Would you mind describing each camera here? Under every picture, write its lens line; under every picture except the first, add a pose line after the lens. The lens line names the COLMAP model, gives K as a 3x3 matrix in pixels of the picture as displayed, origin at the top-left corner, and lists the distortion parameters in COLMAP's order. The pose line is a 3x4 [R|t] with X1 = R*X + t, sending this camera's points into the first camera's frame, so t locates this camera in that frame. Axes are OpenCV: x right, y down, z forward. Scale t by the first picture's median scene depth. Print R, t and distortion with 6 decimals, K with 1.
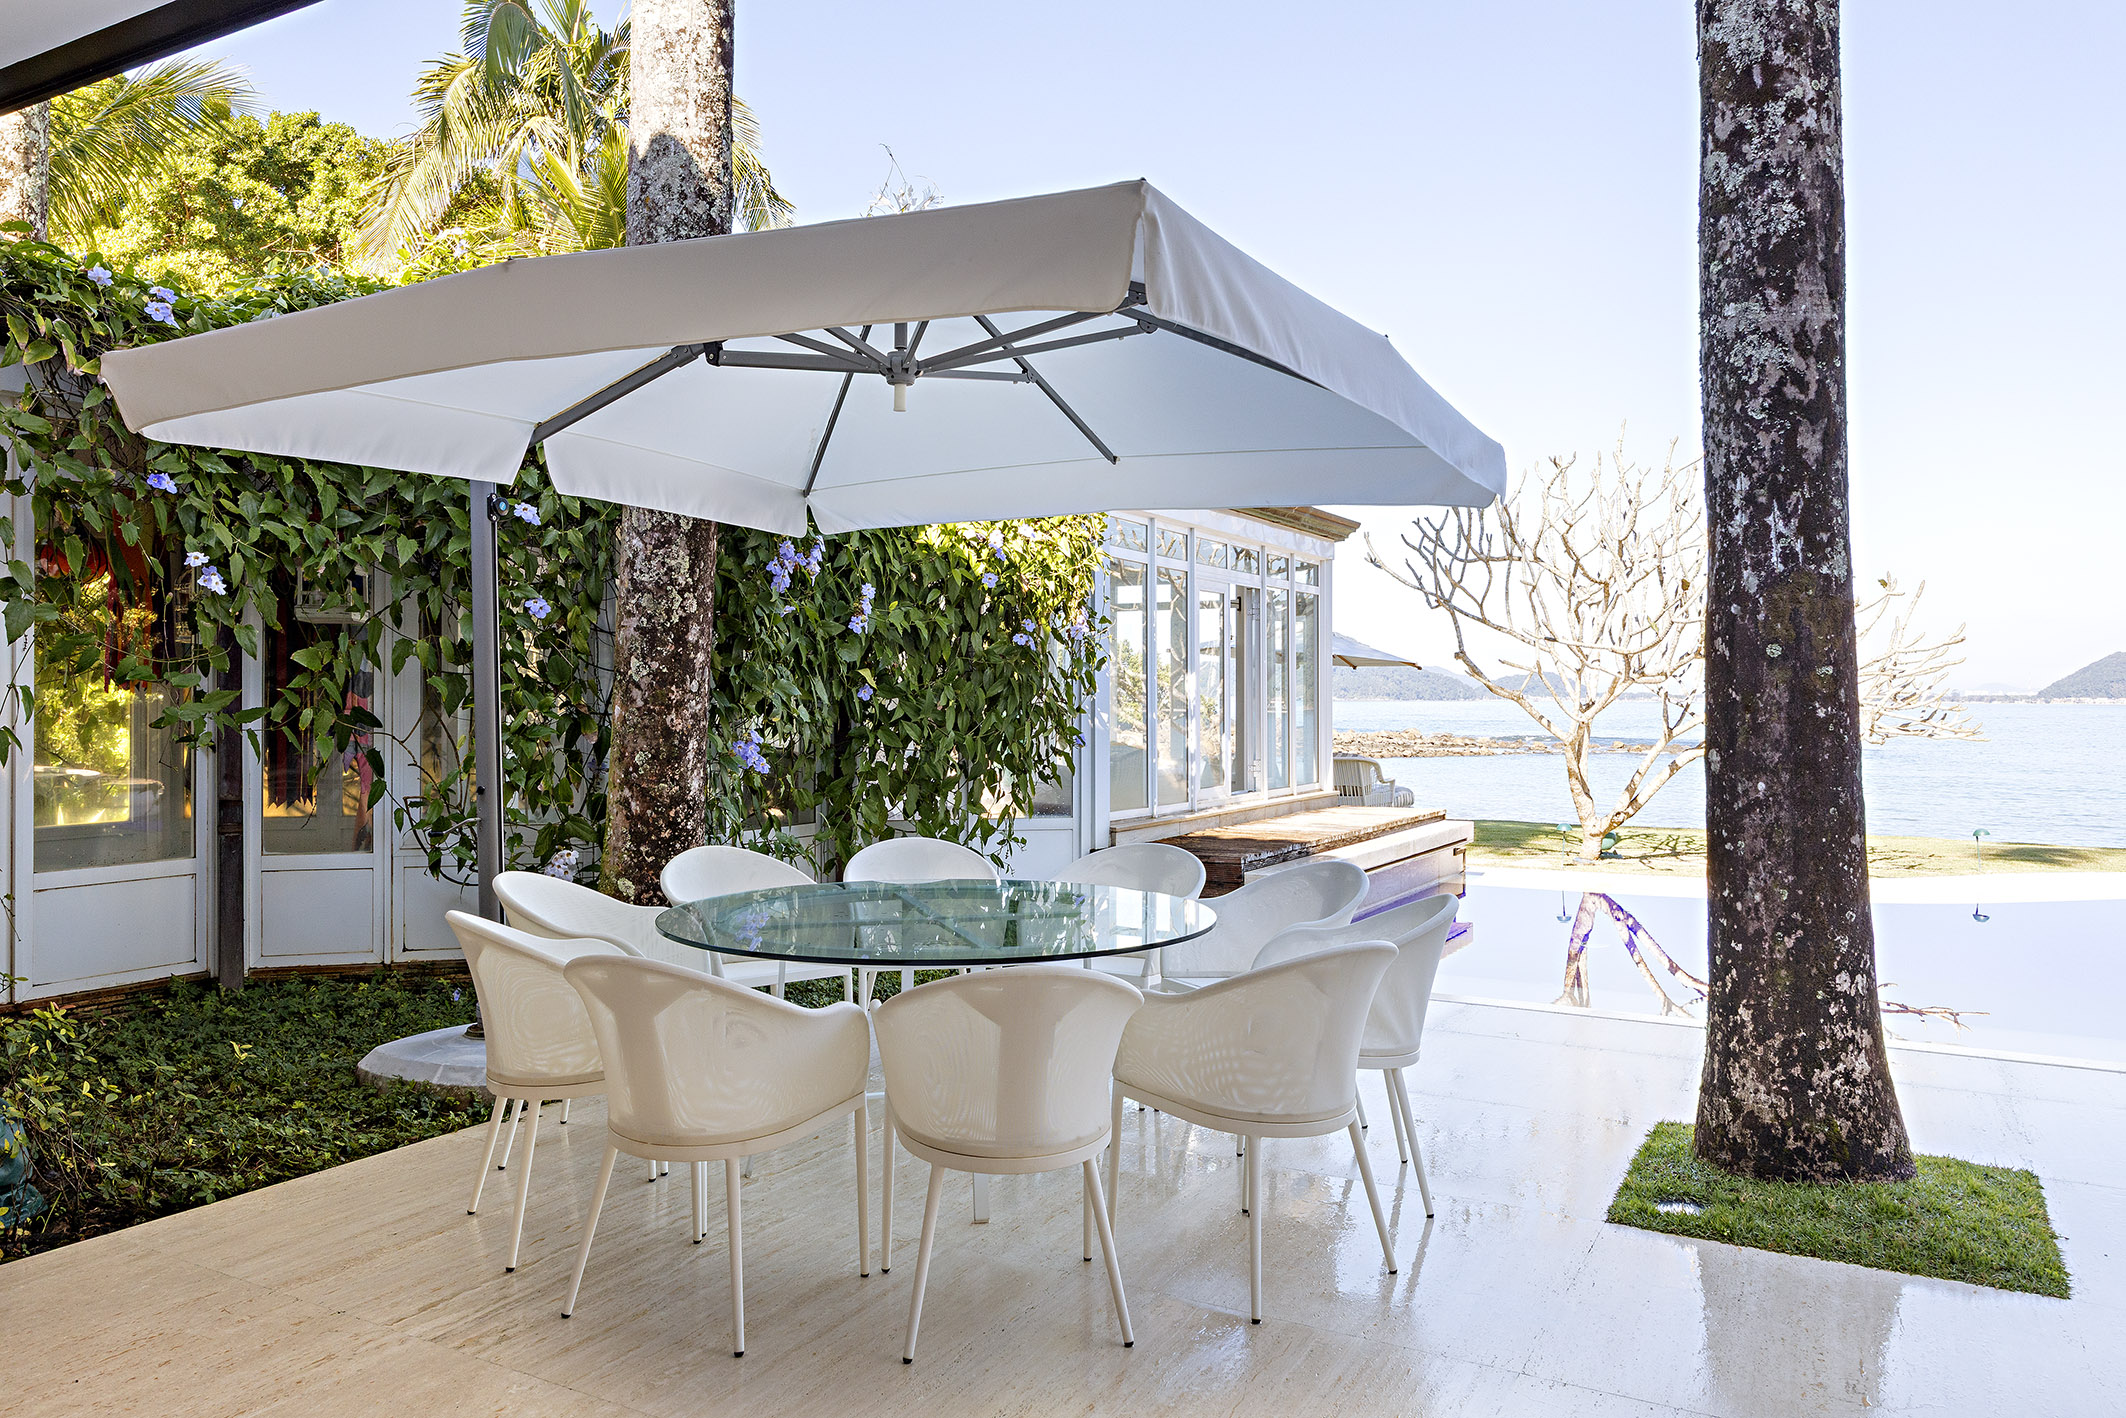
lens RADIAL K [[1637.9, 0, 1135.8], [0, 1637.9, 712.2], [0, 0, 1]] dist [-0.010752, -0.006417]
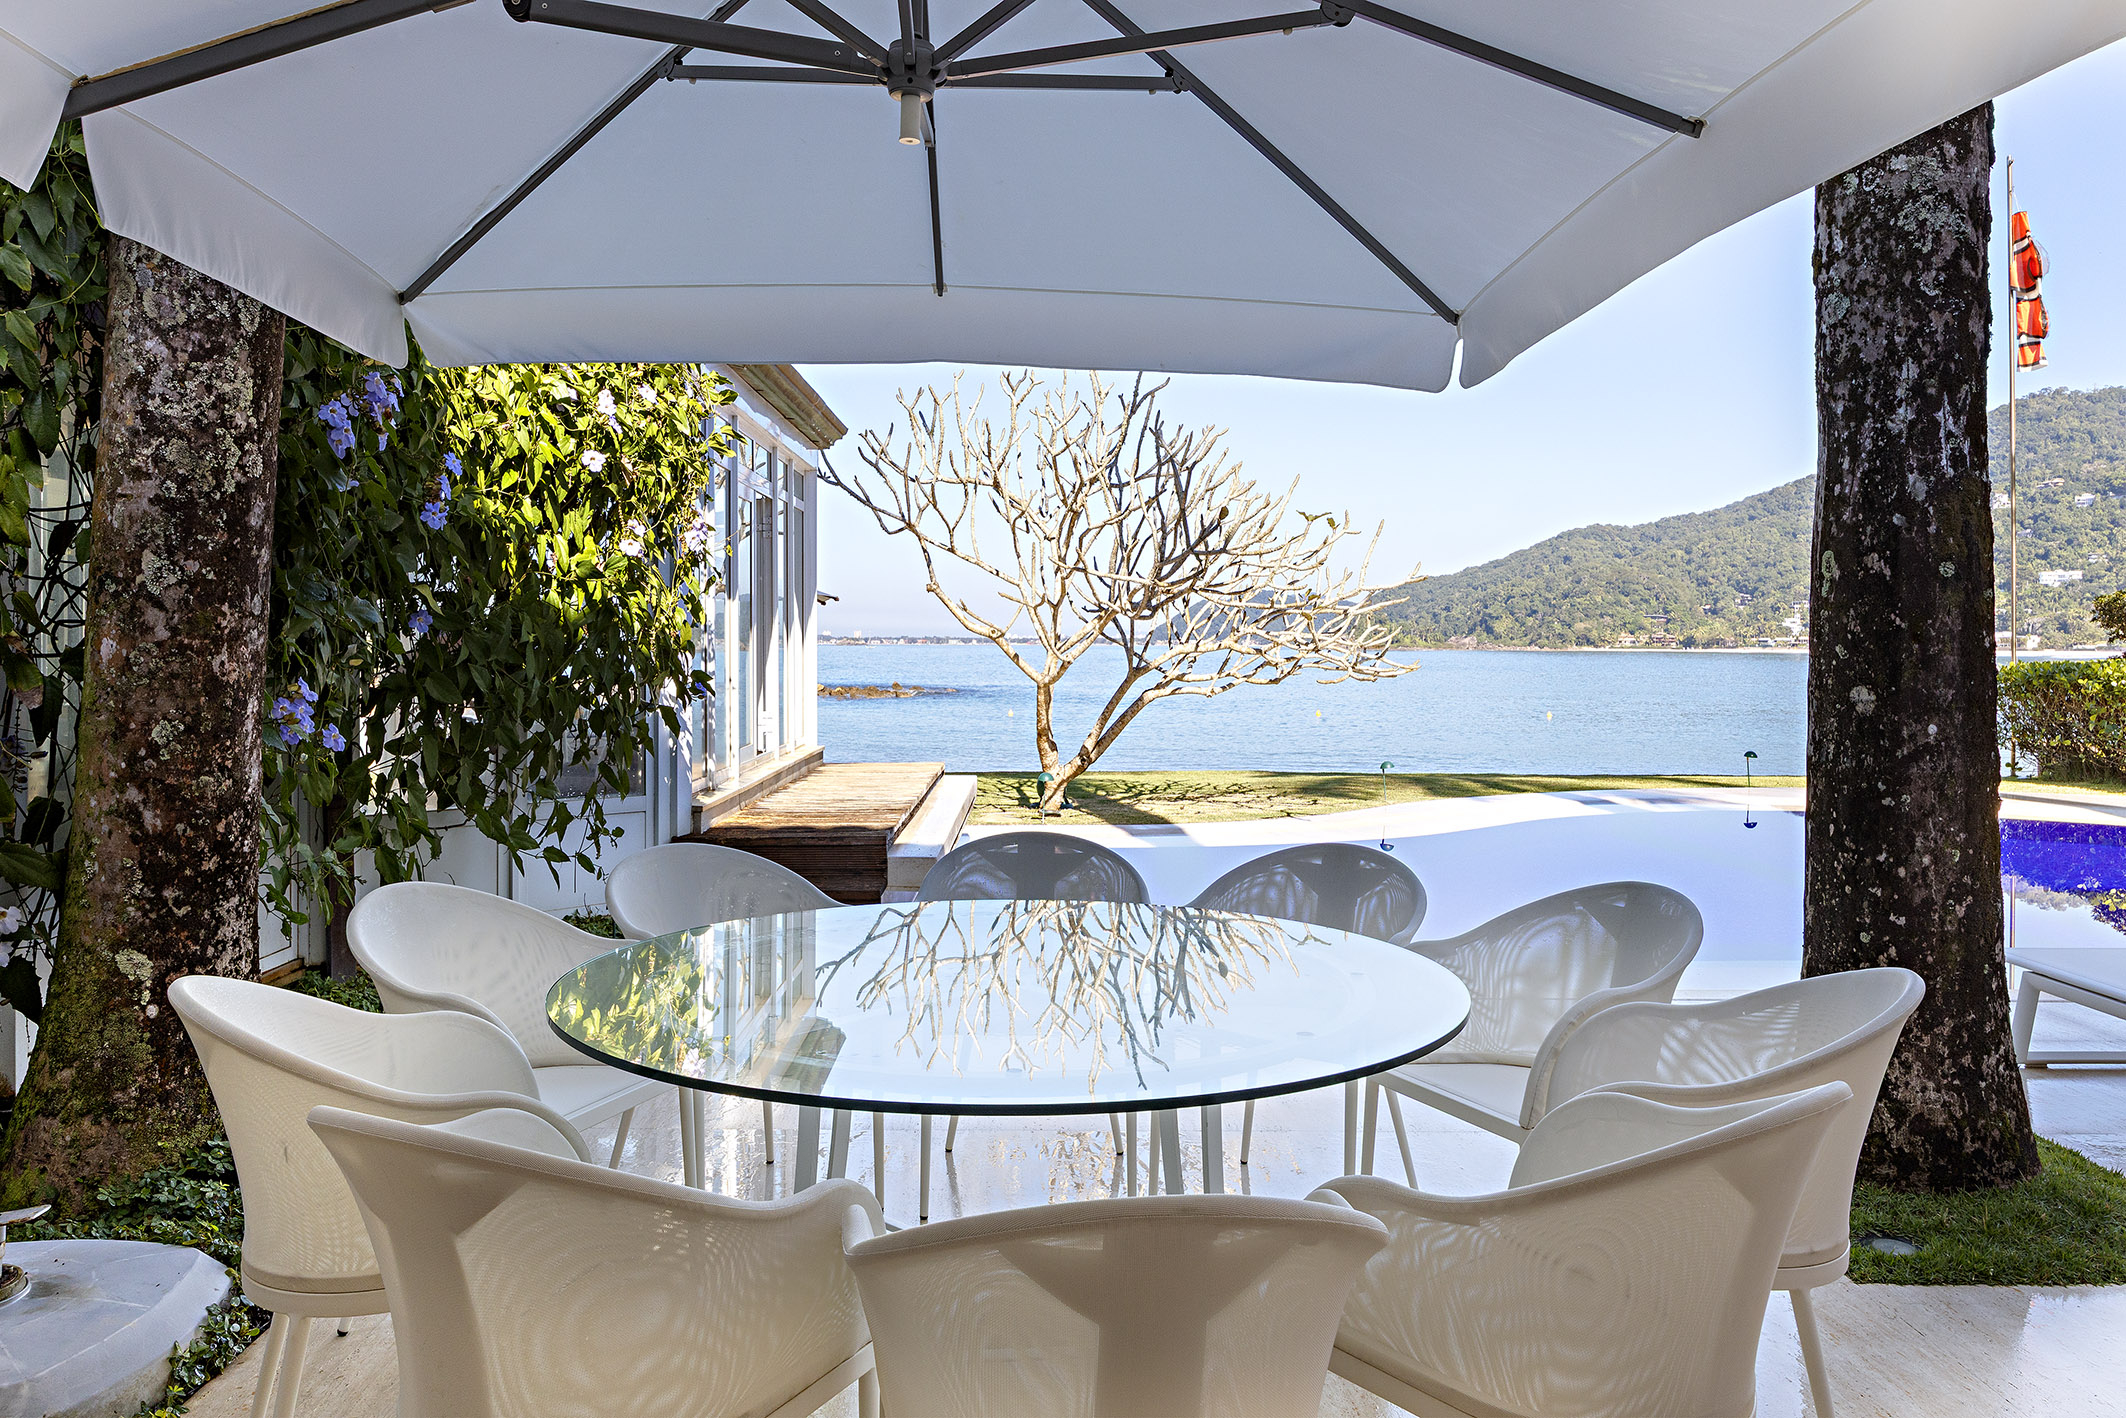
lens RADIAL K [[1637.9, 0, 1160.3], [0, 1637.9, 651.4], [0, 0, 1]] dist [-0.010752, -0.006417]
pose [[0.865161, -0.004109, 0.501478, -0.385553], [0.005090, 0.999987, -0.000588, 0.003376], [-0.501469, 0.003061, 0.865170, 0.465149]]
